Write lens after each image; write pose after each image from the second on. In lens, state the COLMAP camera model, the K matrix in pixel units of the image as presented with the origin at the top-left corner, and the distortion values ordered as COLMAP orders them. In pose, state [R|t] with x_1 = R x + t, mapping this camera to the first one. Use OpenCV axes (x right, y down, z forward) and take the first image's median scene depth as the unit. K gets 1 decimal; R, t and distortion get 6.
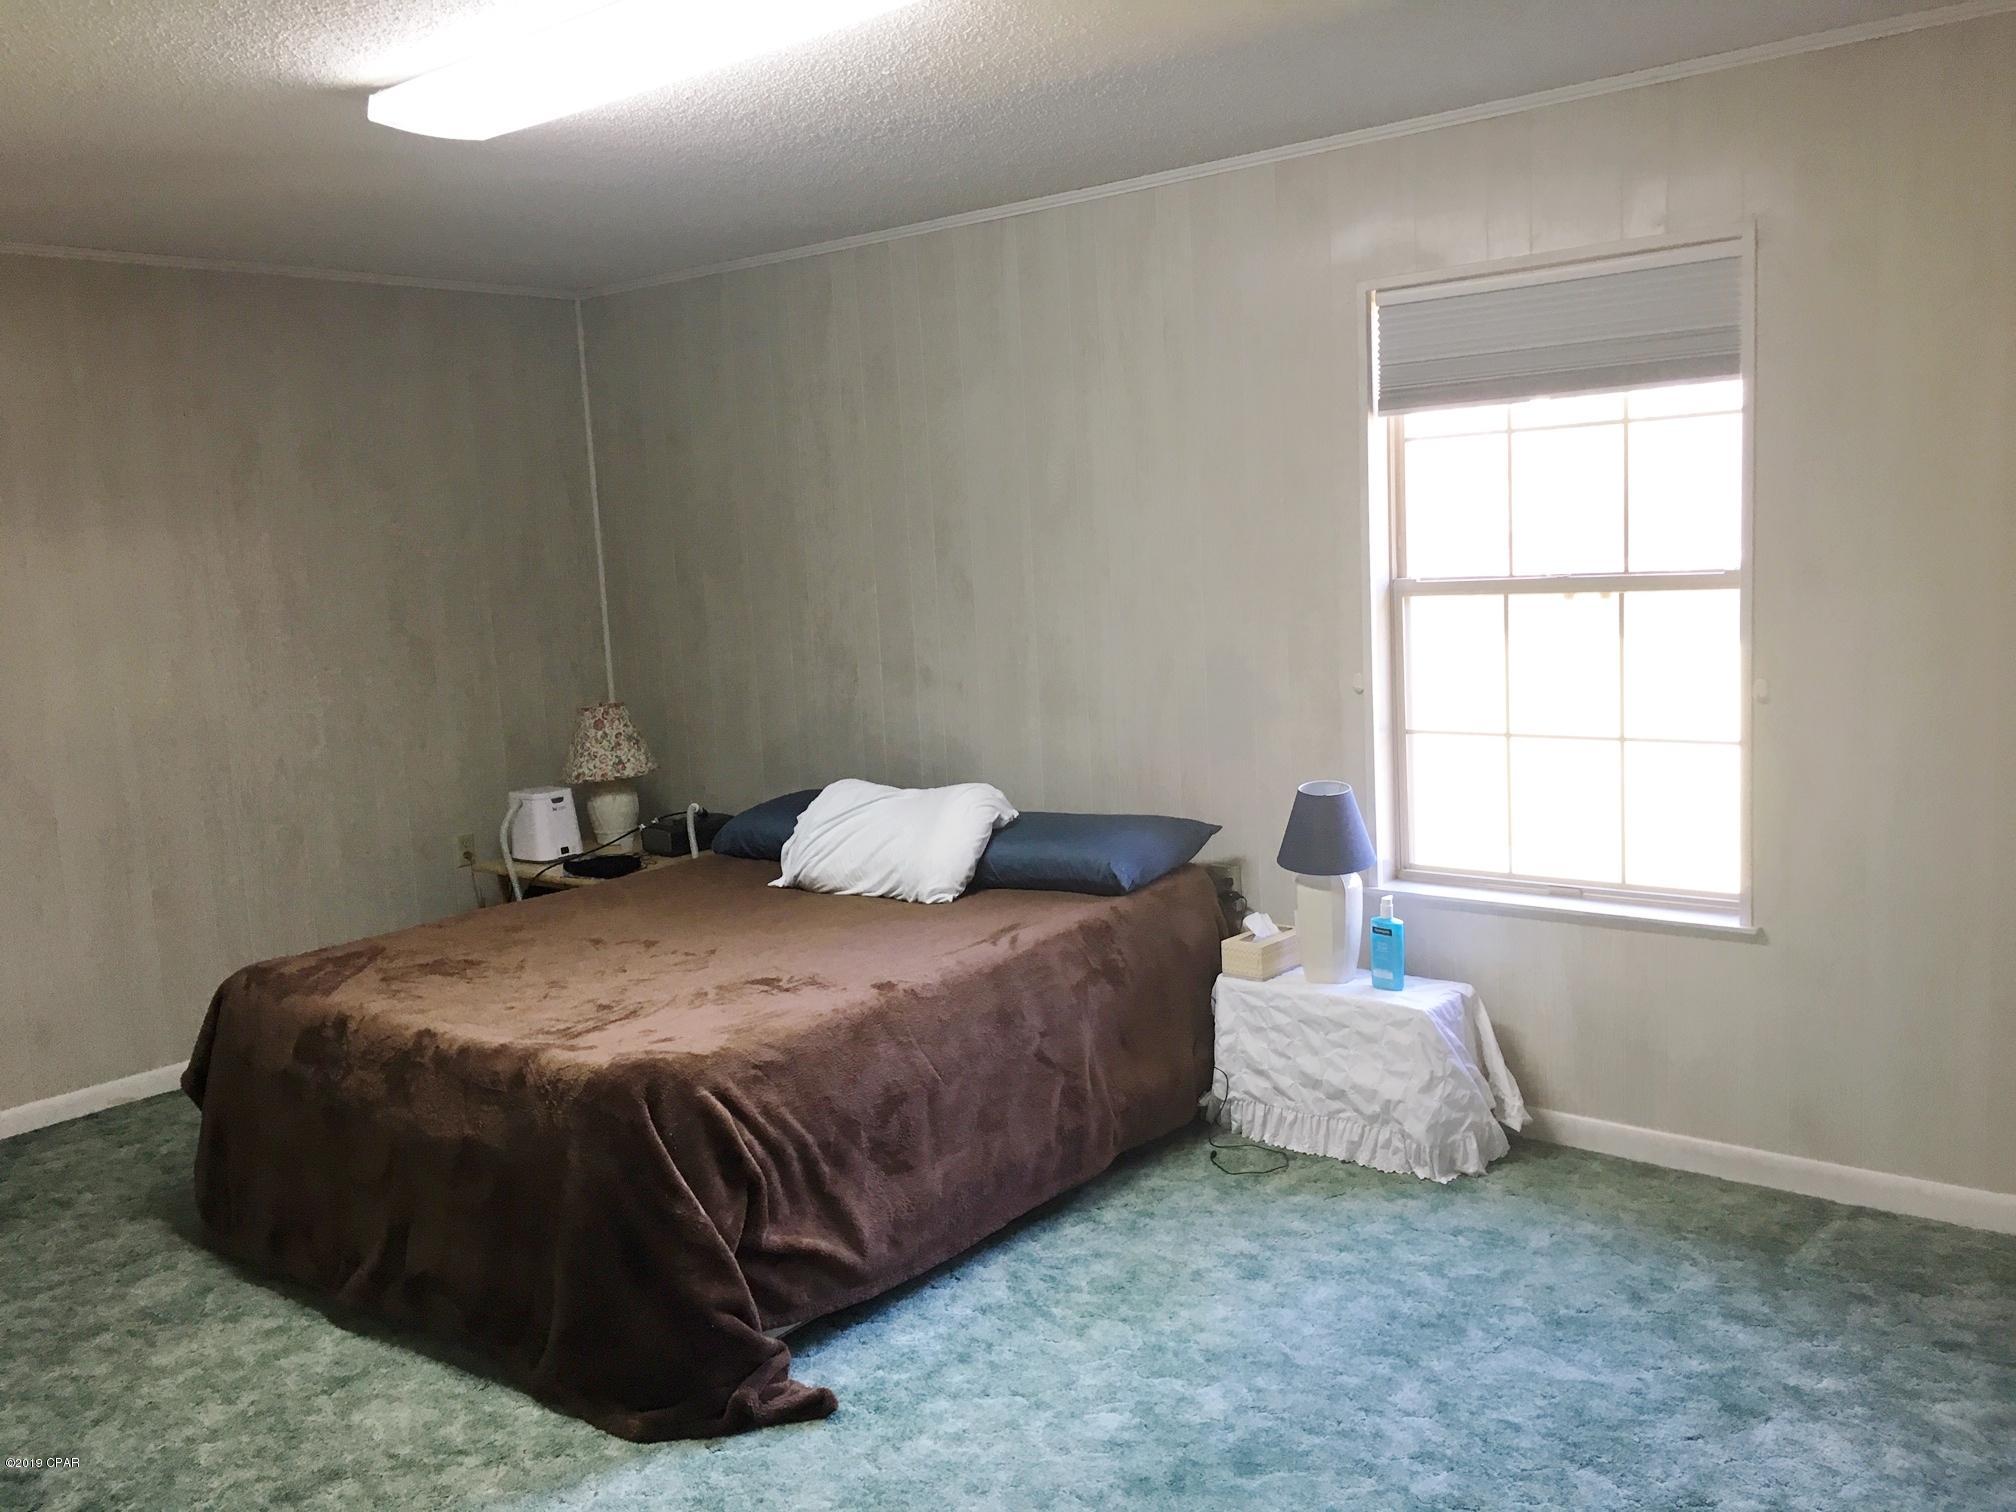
lens RADIAL K [[1722.2, 0, 1004.4], [0, 1722.2, 759.0], [0, 0, 1]] dist [0.079117, -0.098191]
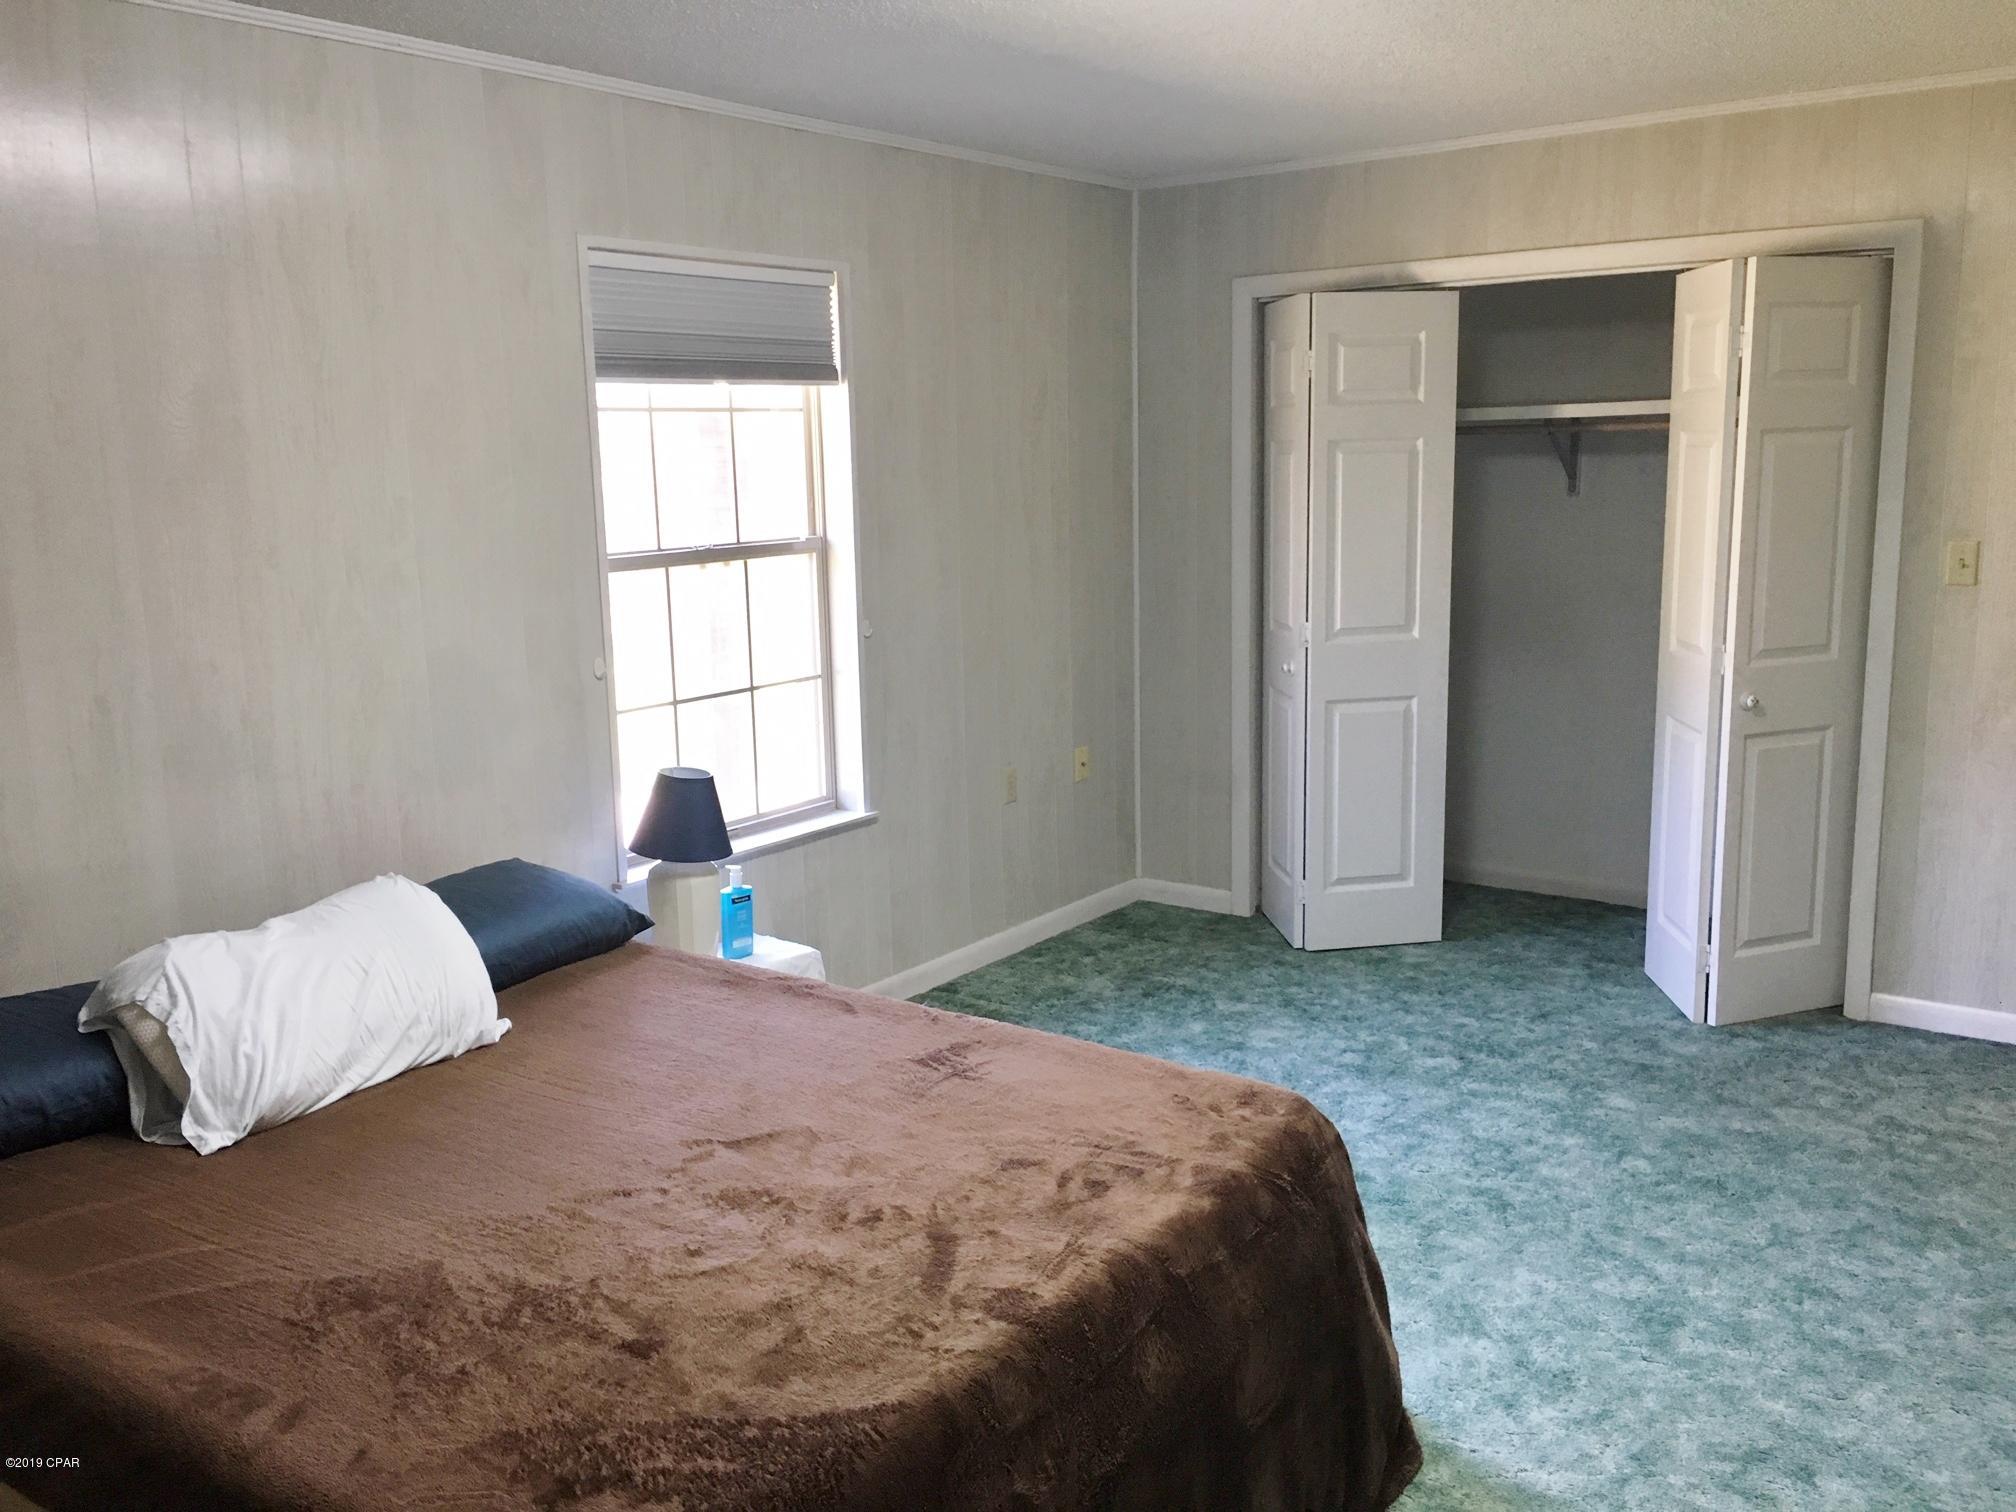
lens RADIAL K [[1722.2, 0, 1006.1], [0, 1722.2, 754.6], [0, 0, 1]] dist [0.079117, -0.098191]
pose [[-0.058545, -0.127904, 0.990057, -0.797474], [0.158090, 0.978056, 0.135702, -0.097780], [-0.985688, 0.164463, -0.037040, 0.895360]]
